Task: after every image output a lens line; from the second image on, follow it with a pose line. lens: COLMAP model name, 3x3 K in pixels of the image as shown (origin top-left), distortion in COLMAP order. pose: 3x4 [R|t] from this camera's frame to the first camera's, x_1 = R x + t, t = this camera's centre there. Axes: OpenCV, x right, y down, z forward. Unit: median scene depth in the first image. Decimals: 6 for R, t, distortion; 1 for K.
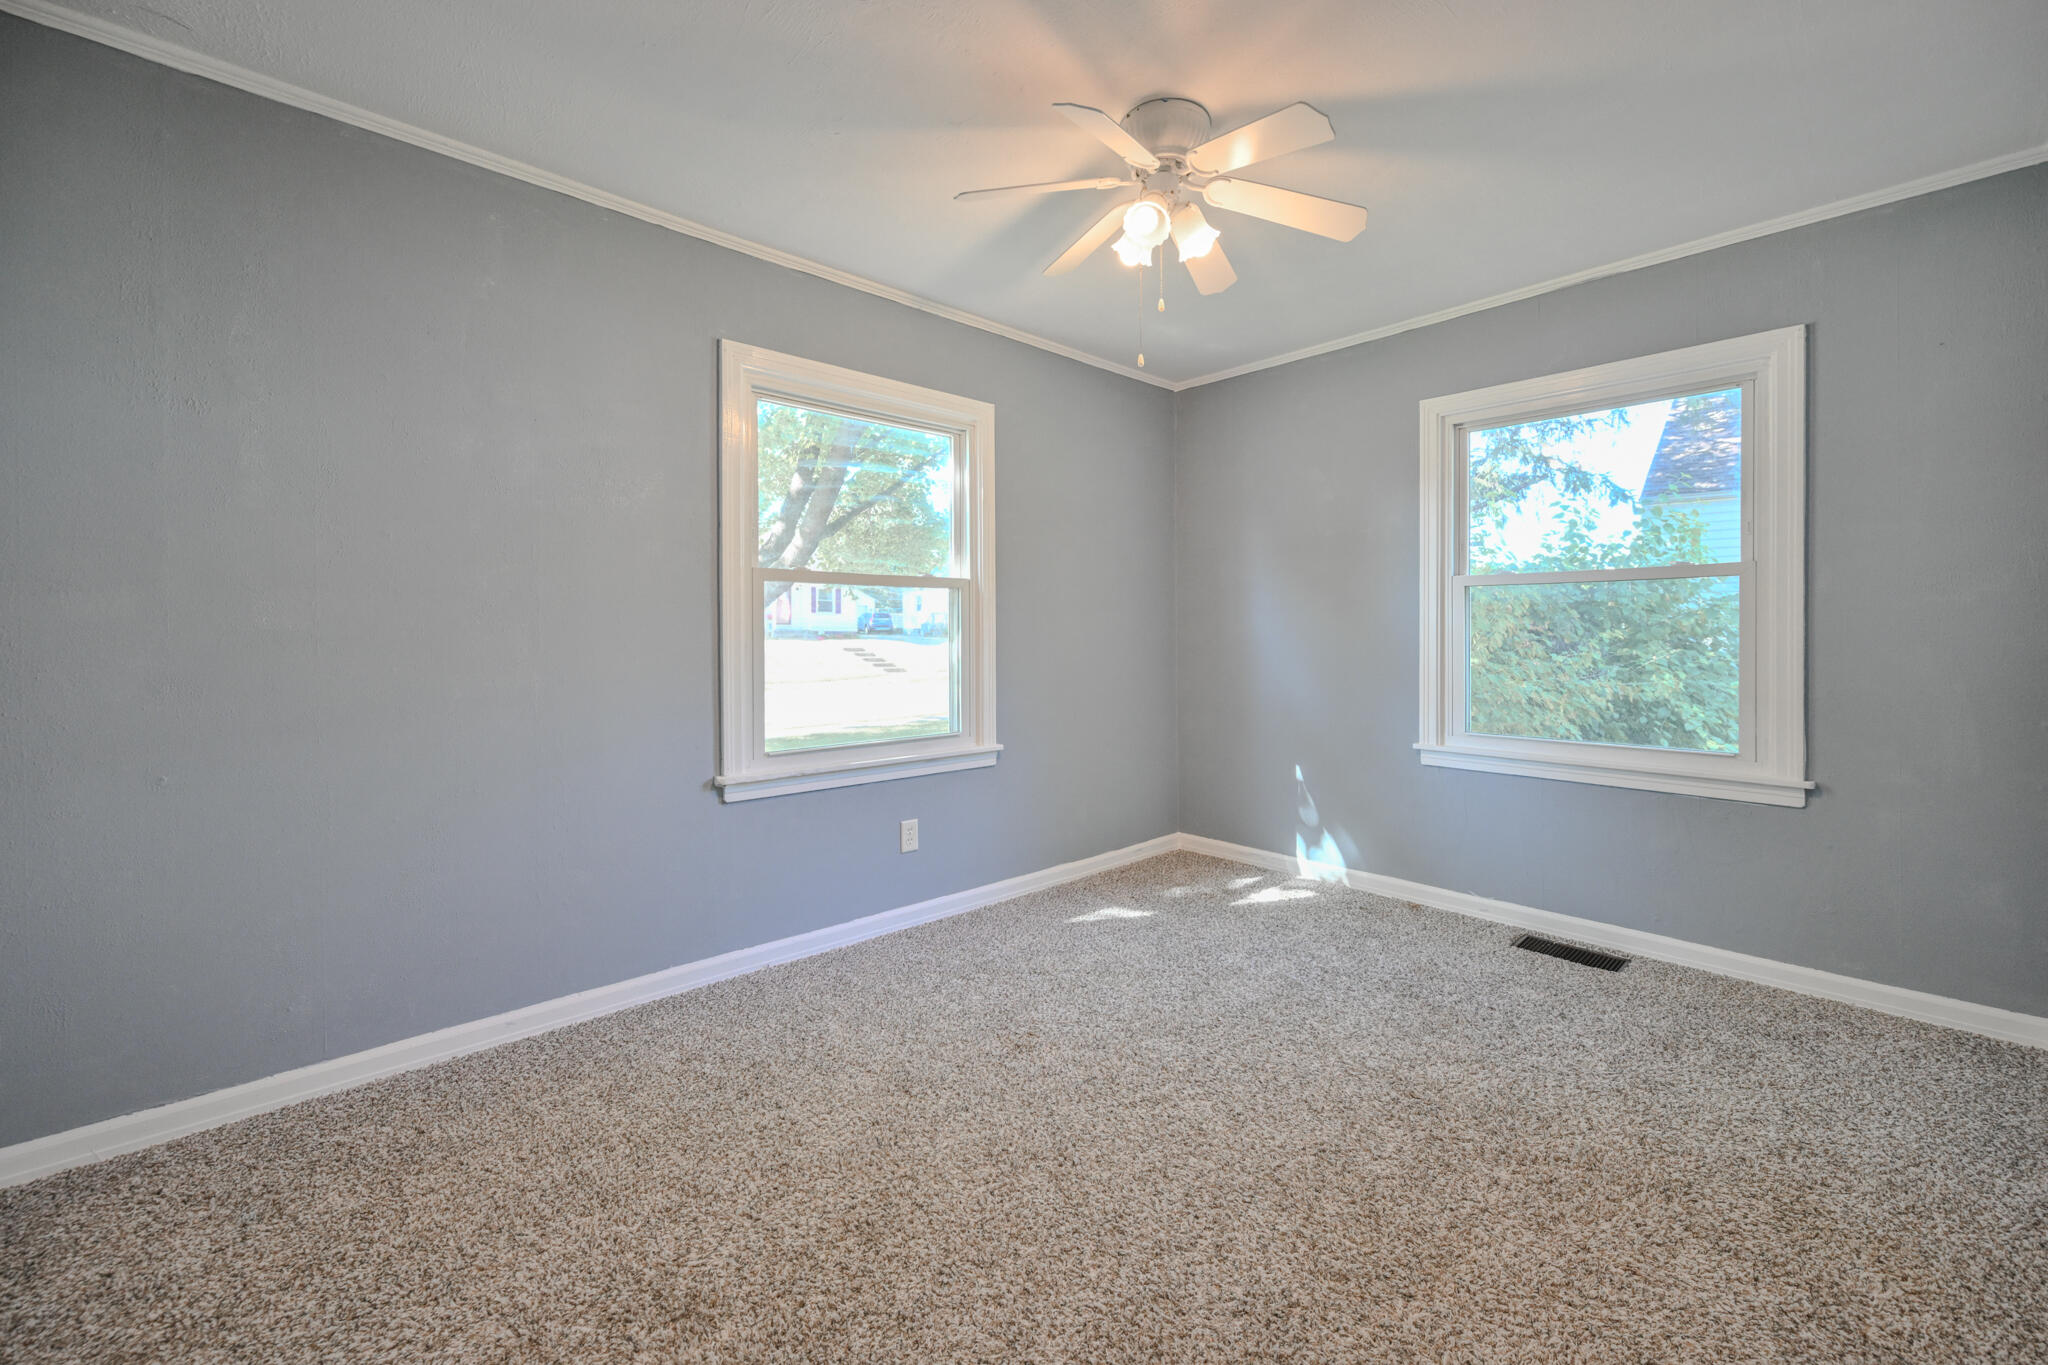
lens RADIAL K [[833.3, 0, 1024.3], [0, 833.3, 629.3], [0, 0, 1]] dist [0.001262, 0.000134]
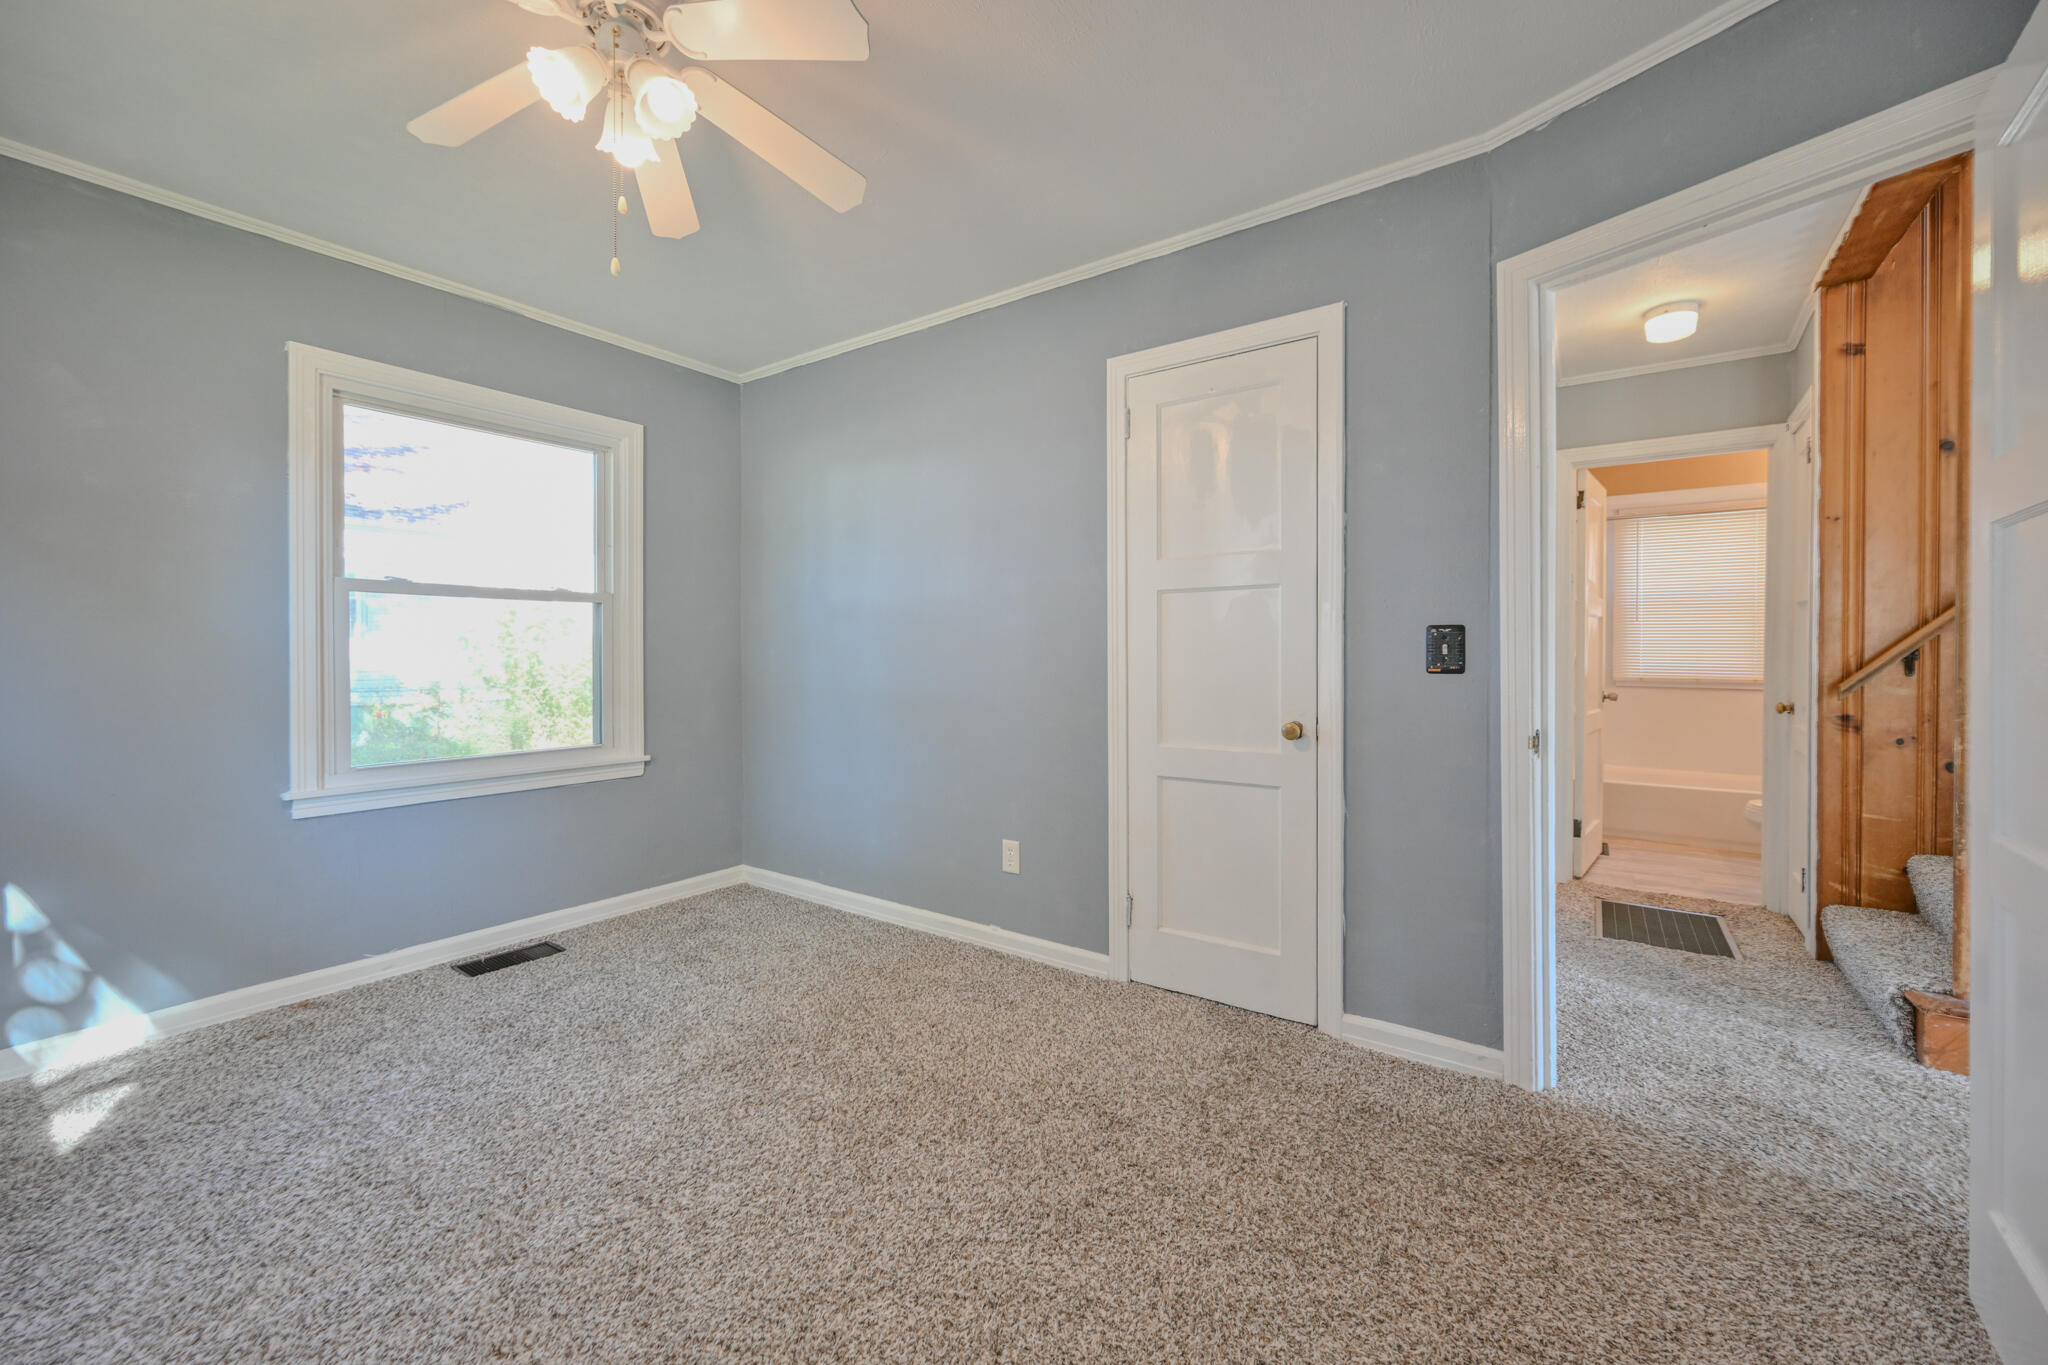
lens RADIAL K [[808.7, 0, 1018.3], [0, 808.7, 664.7], [0, 0, 1]] dist [0.000550, 0.000041]
pose [[-0.192054, -0.004486, 0.981374, -0.394183], [0.005944, 0.999966, 0.005734, 0.021462], [-0.981366, 0.006934, -0.192021, 0.513184]]
